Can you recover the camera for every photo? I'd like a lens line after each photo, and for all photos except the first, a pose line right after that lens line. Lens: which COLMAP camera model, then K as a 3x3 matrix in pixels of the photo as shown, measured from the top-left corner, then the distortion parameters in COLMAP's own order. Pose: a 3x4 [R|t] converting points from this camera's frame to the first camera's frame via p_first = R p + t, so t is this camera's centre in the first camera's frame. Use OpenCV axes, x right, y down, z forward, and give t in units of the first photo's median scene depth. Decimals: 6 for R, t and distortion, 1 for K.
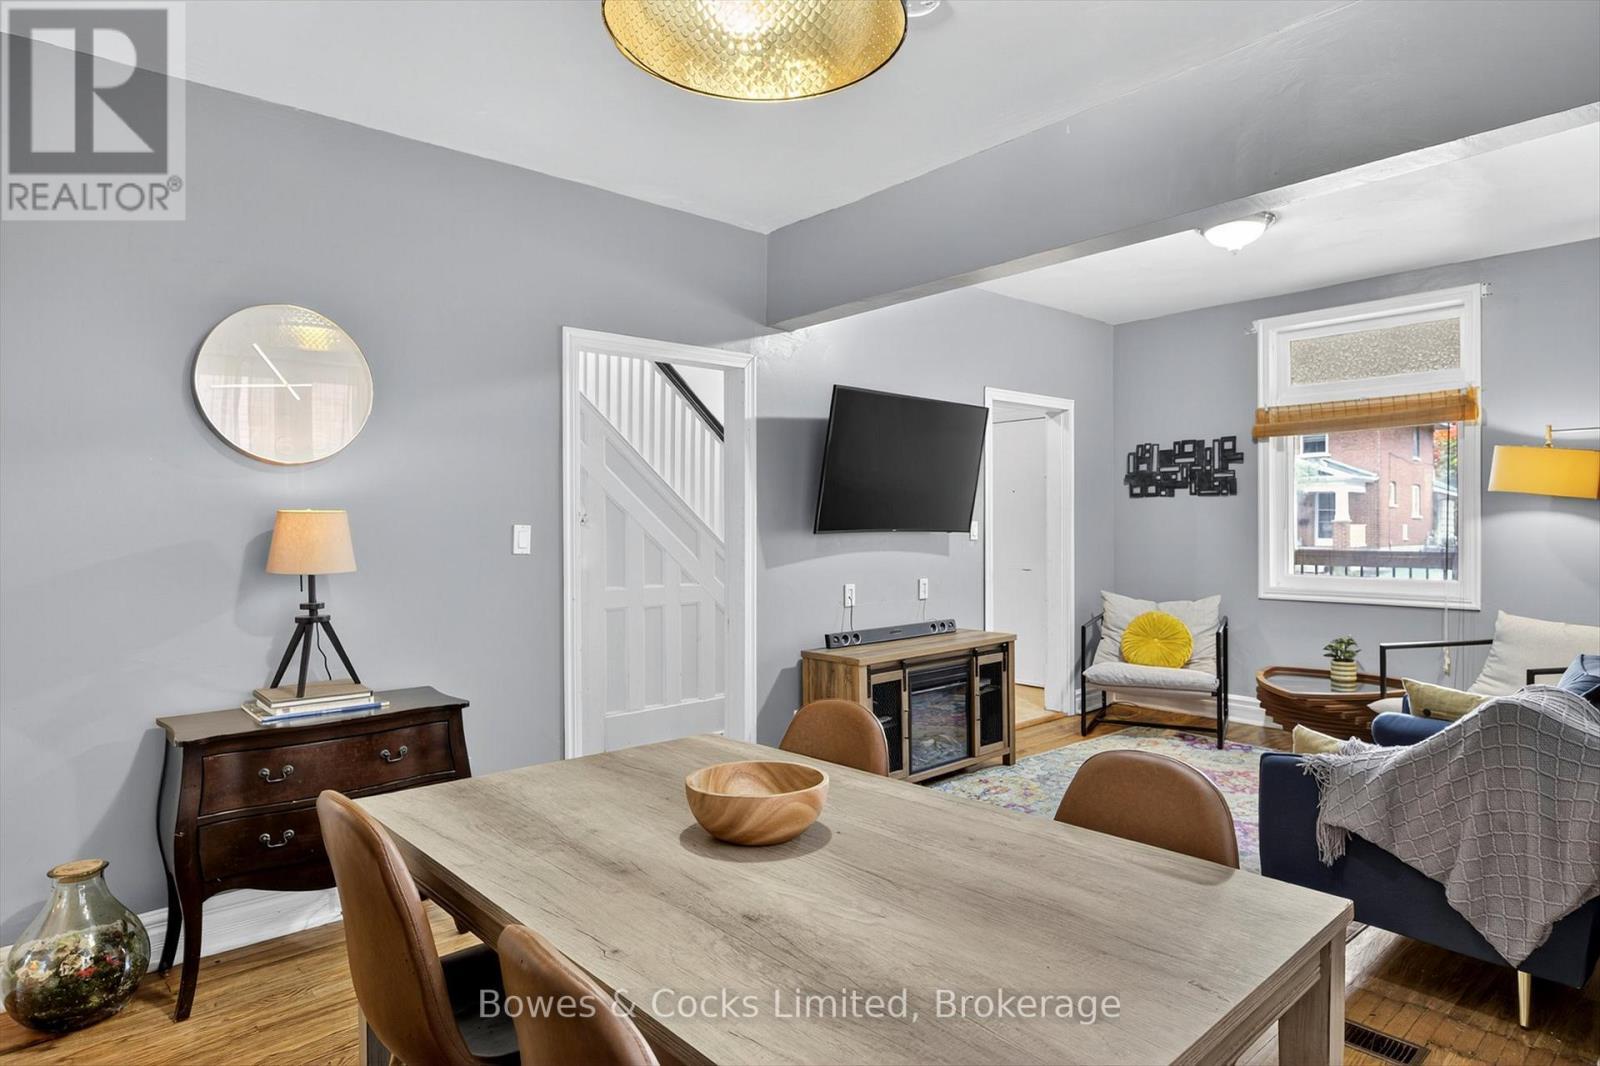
lens RADIAL K [[895.5, 0, 792.9], [0, 895.5, 530.4], [0, 0, 1]] dist [-0.012518, 0.007489]
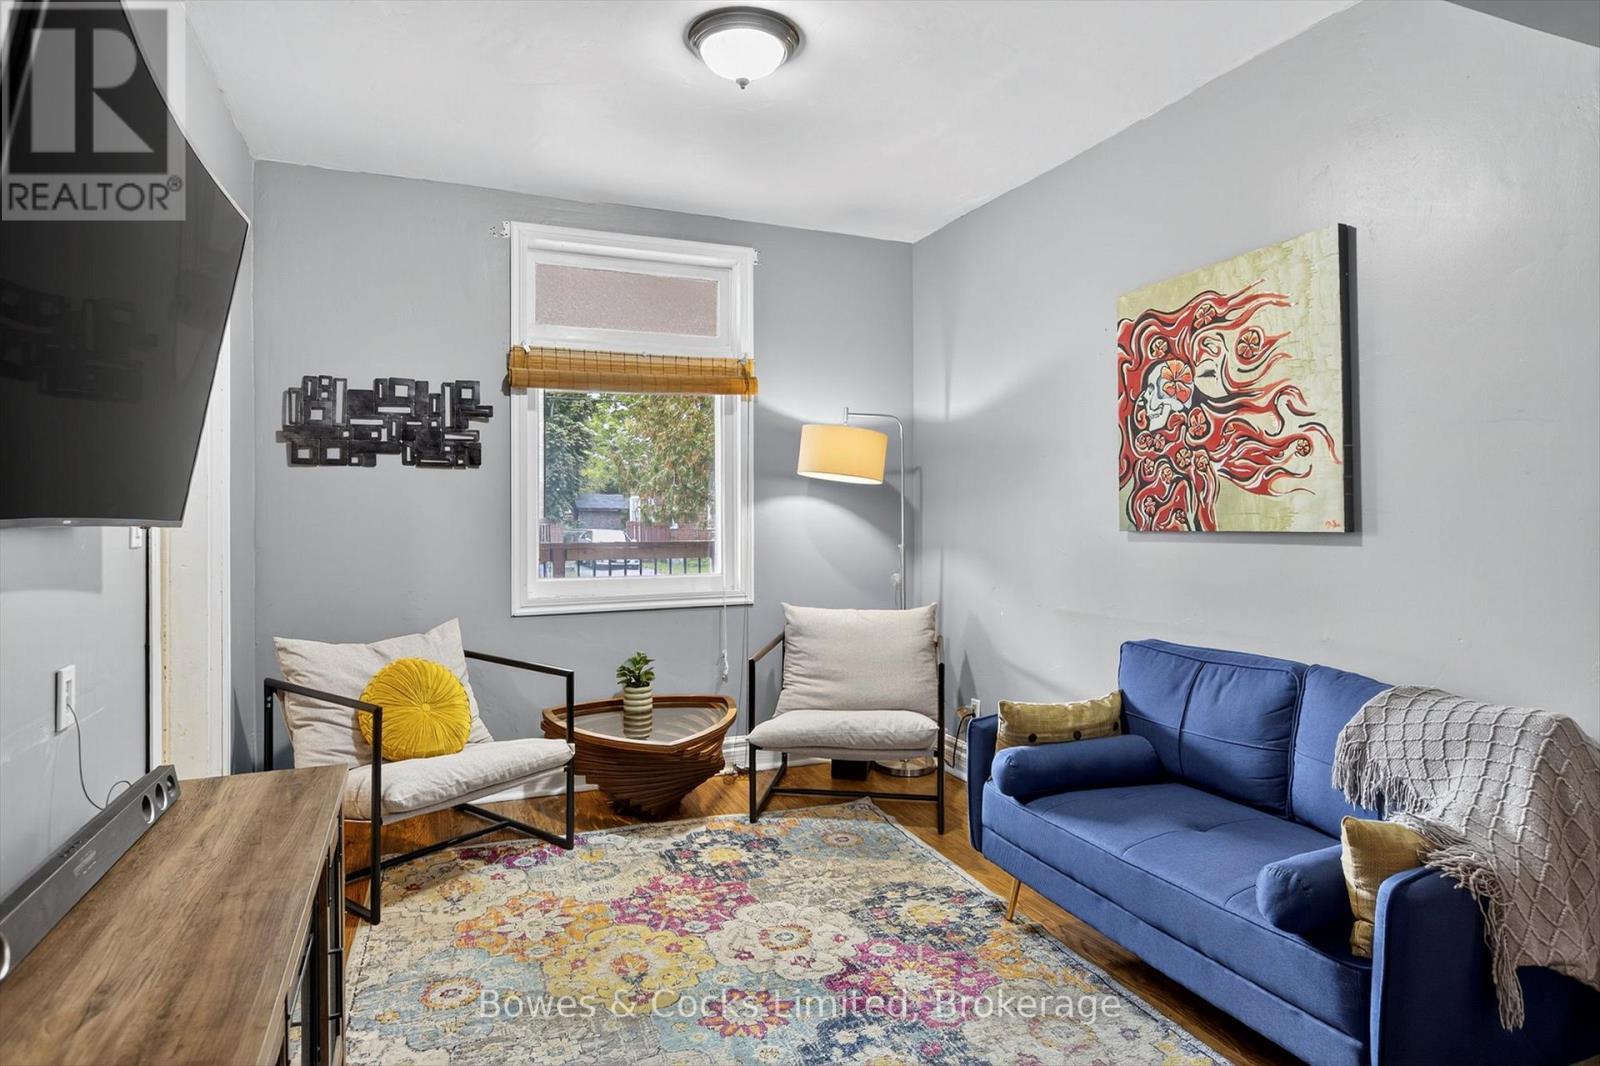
lens RADIAL K [[895.5, 0, 804.2], [0, 895.5, 518.5], [0, 0, 1]] dist [-0.012518, 0.007489]
pose [[0.322100, -0.005103, 0.946692, -0.079911], [0.012008, 0.999927, 0.001305, 0.001280], [-0.946630, 0.010948, 0.322138, 0.628851]]
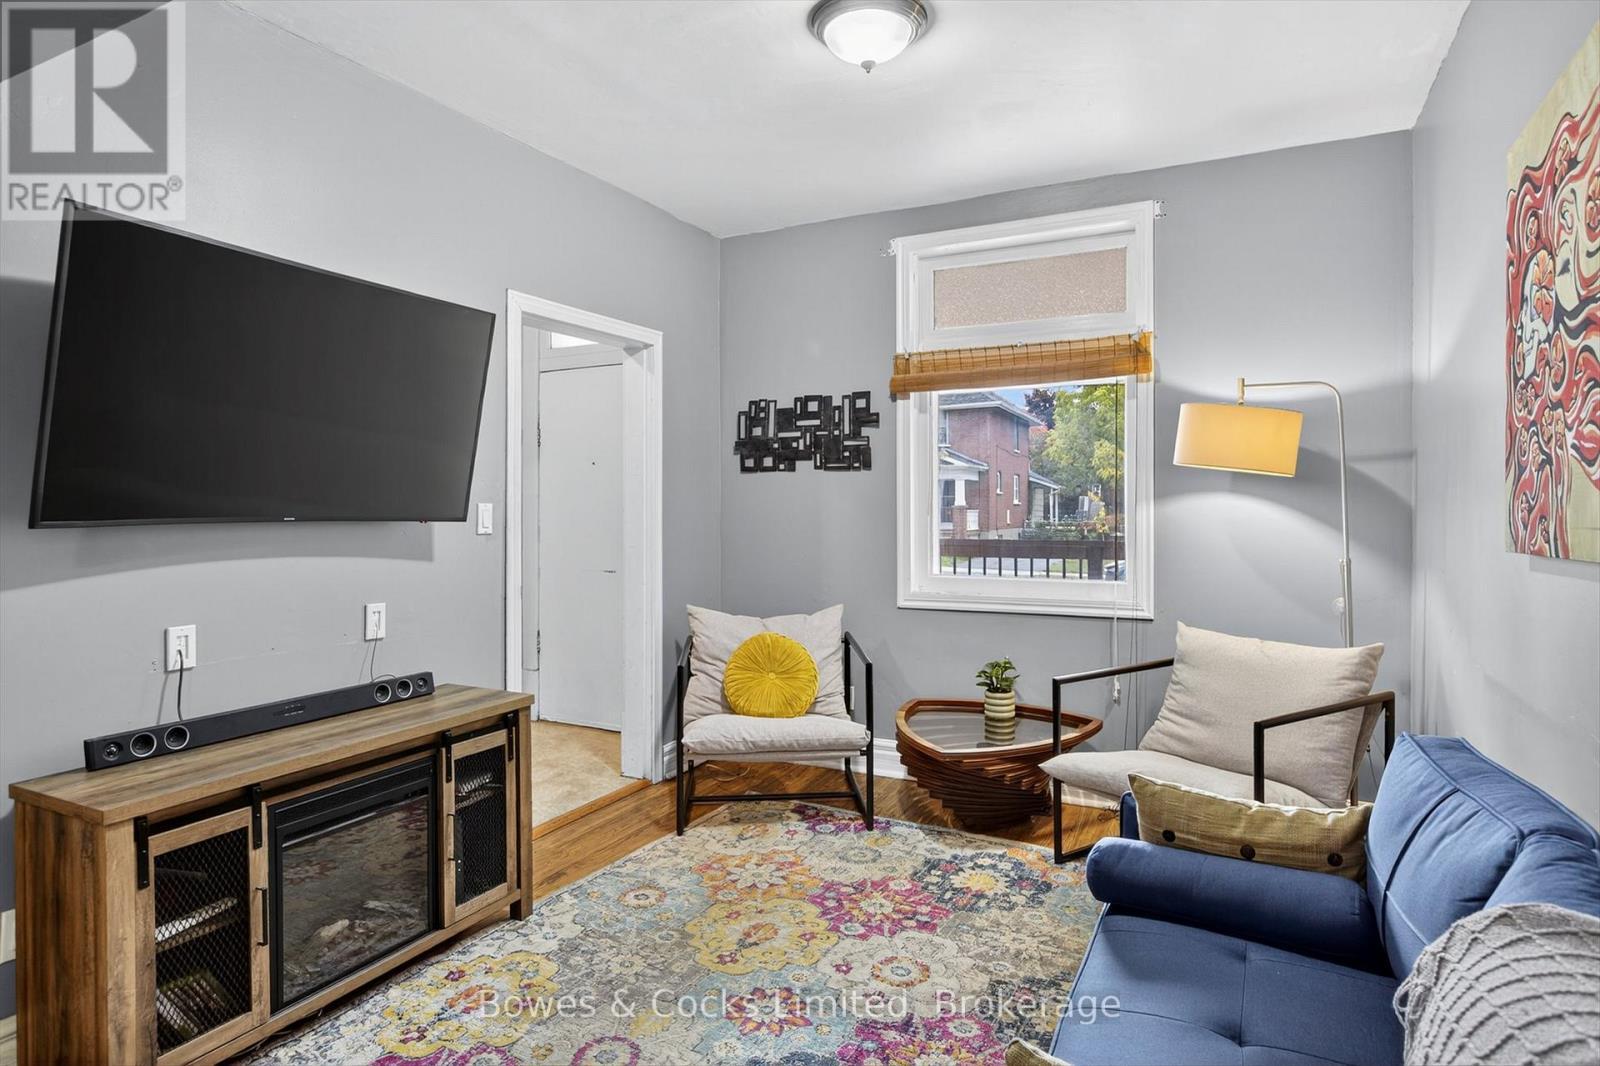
lens RADIAL K [[895.5, 0, 790.7], [0, 895.5, 518.5], [0, 0, 1]] dist [-0.012518, 0.007489]
pose [[0.932282, -0.002519, 0.361723, 0.186585], [0.001123, 0.999991, 0.004068, -0.002065], [-0.361730, -0.003386, 0.932277, 0.372387]]
